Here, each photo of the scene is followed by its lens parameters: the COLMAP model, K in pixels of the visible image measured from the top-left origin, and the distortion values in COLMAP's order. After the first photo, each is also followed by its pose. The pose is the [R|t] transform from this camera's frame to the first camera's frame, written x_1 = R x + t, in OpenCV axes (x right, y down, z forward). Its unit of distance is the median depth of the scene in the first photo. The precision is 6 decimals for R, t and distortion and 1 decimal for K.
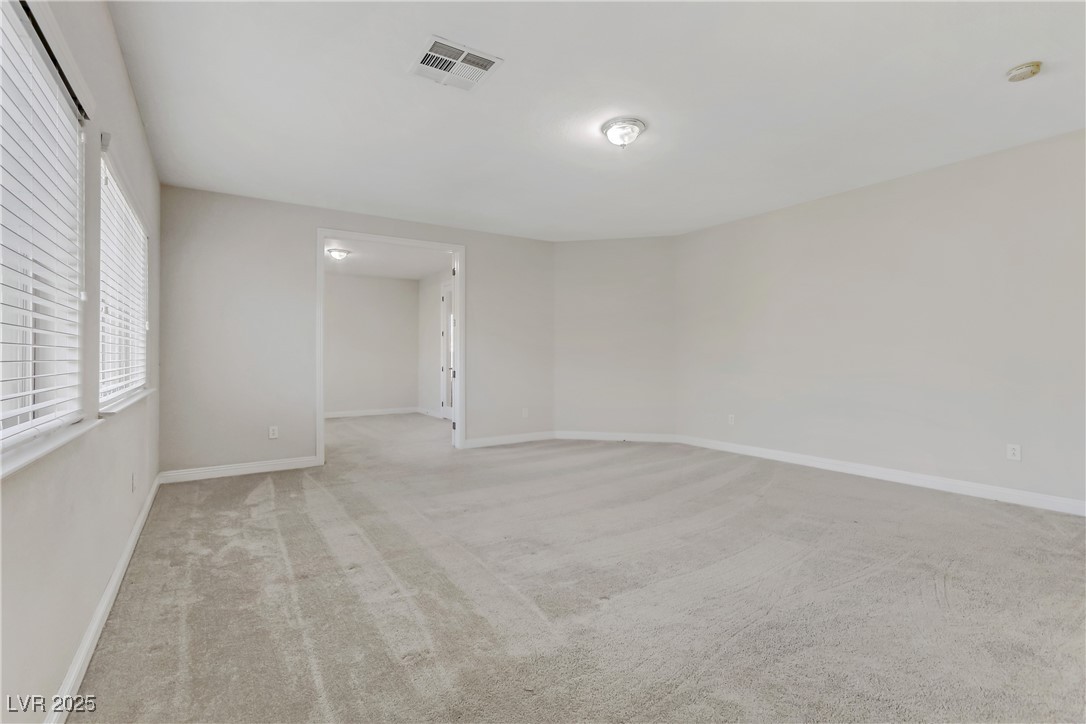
lens RADIAL K [[492.0, 0, 543.0], [0, 492.0, 362.0], [0, 0, 1]] dist [0.002453, 0.000163]
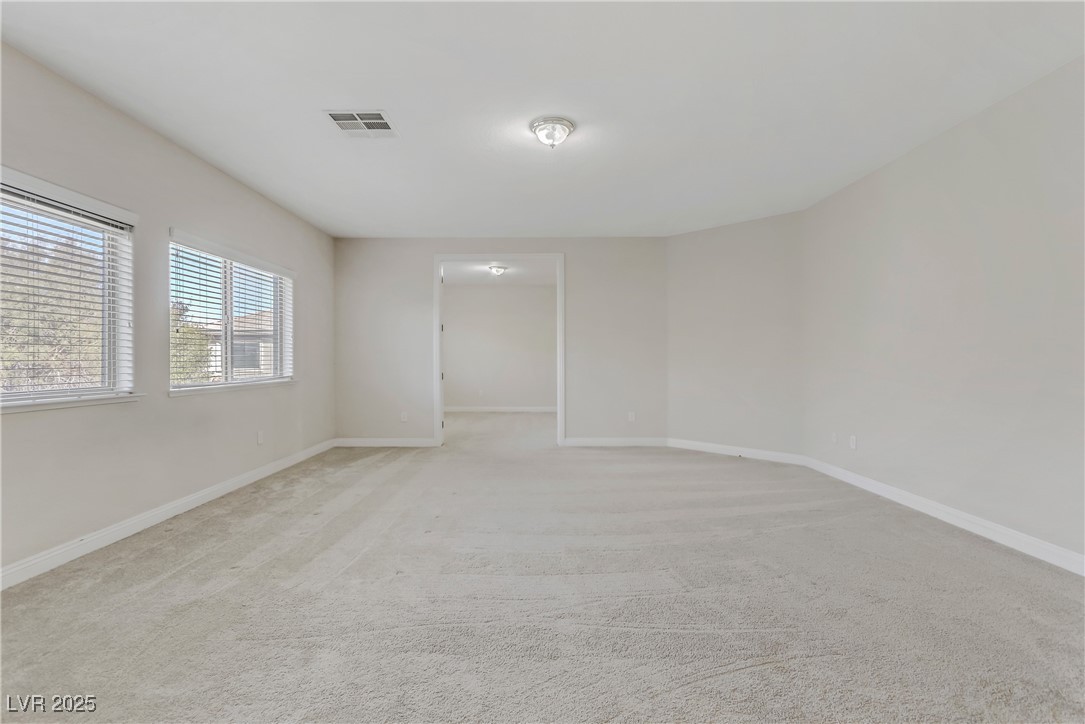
lens RADIAL K [[498.4, 0, 542.5], [0, 498.4, 362.0], [0, 0, 1]] dist [0.003310, 0.000358]
pose [[0.837305, 0.006213, -0.546700, 0.707215], [-0.008064, 0.999967, -0.000987, -0.003477], [0.546676, 0.005235, 0.837328, 0.150022]]
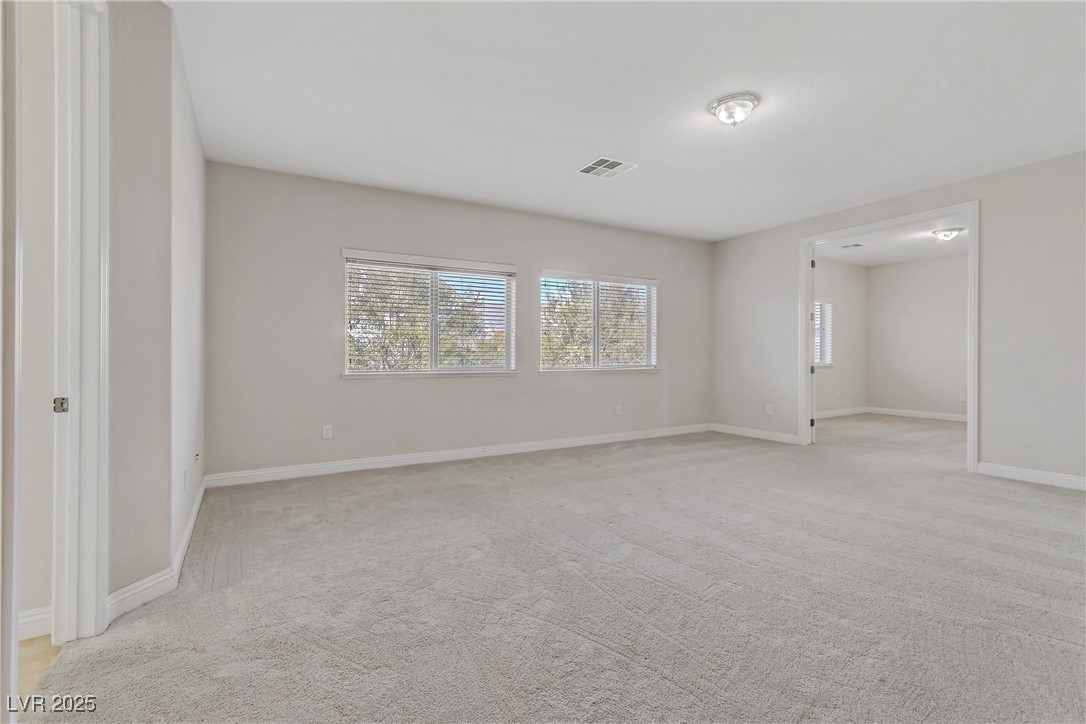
lens RADIAL K [[505.4, 0, 543.0], [0, 505.4, 362.0], [0, 0, 1]] dist [-0.000184, -0.000055]
pose [[-0.054244, 0.018807, -0.998351, 1.179927], [-0.008609, 0.999777, 0.019302, -0.001060], [0.998491, 0.009642, -0.054070, 0.709817]]
